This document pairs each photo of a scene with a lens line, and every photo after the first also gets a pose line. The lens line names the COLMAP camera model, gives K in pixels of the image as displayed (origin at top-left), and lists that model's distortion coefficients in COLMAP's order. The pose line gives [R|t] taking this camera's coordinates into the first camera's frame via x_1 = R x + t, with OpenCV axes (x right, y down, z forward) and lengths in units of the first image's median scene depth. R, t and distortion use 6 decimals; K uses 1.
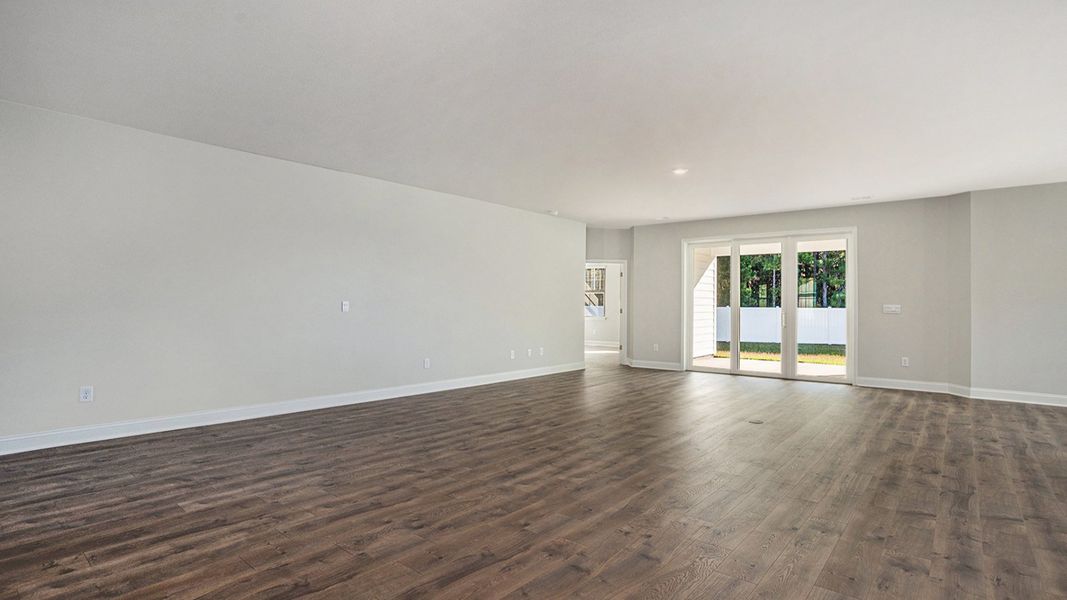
lens RADIAL K [[522.8, 0, 541.4], [0, 522.8, 293.0], [0, 0, 1]] dist [-0.034739, 0.006371]
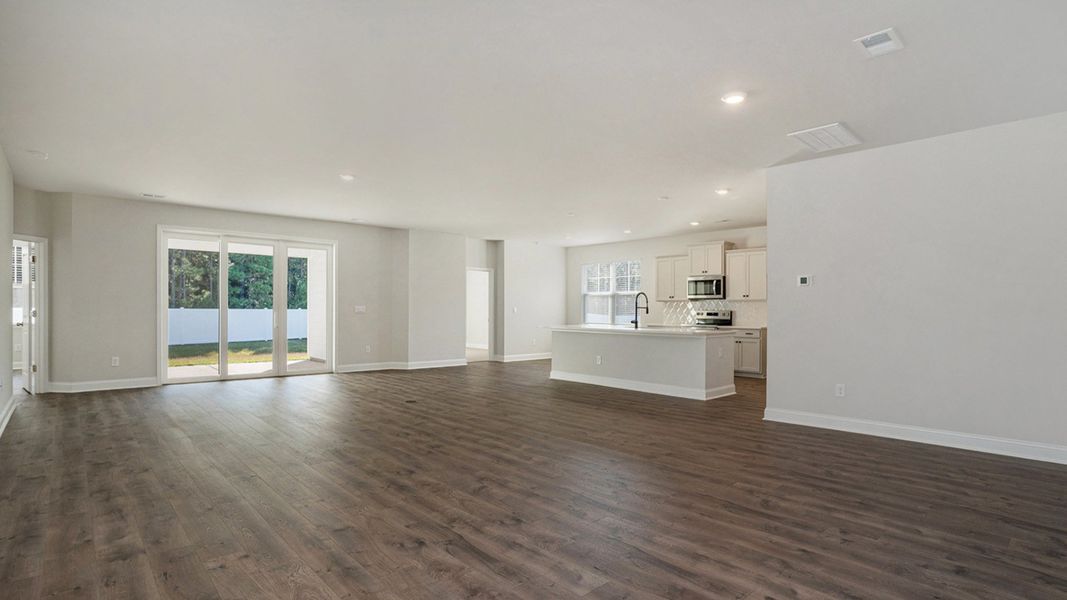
lens RADIAL K [[522.8, 0, 535.9], [0, 522.8, 306.9], [0, 0, 1]] dist [-0.034739, 0.006371]
pose [[0.114365, 0.002440, 0.993436, -1.009266], [-0.033422, 0.999440, 0.001393, 0.010231], [-0.992876, -0.033362, 0.114383, 0.701757]]
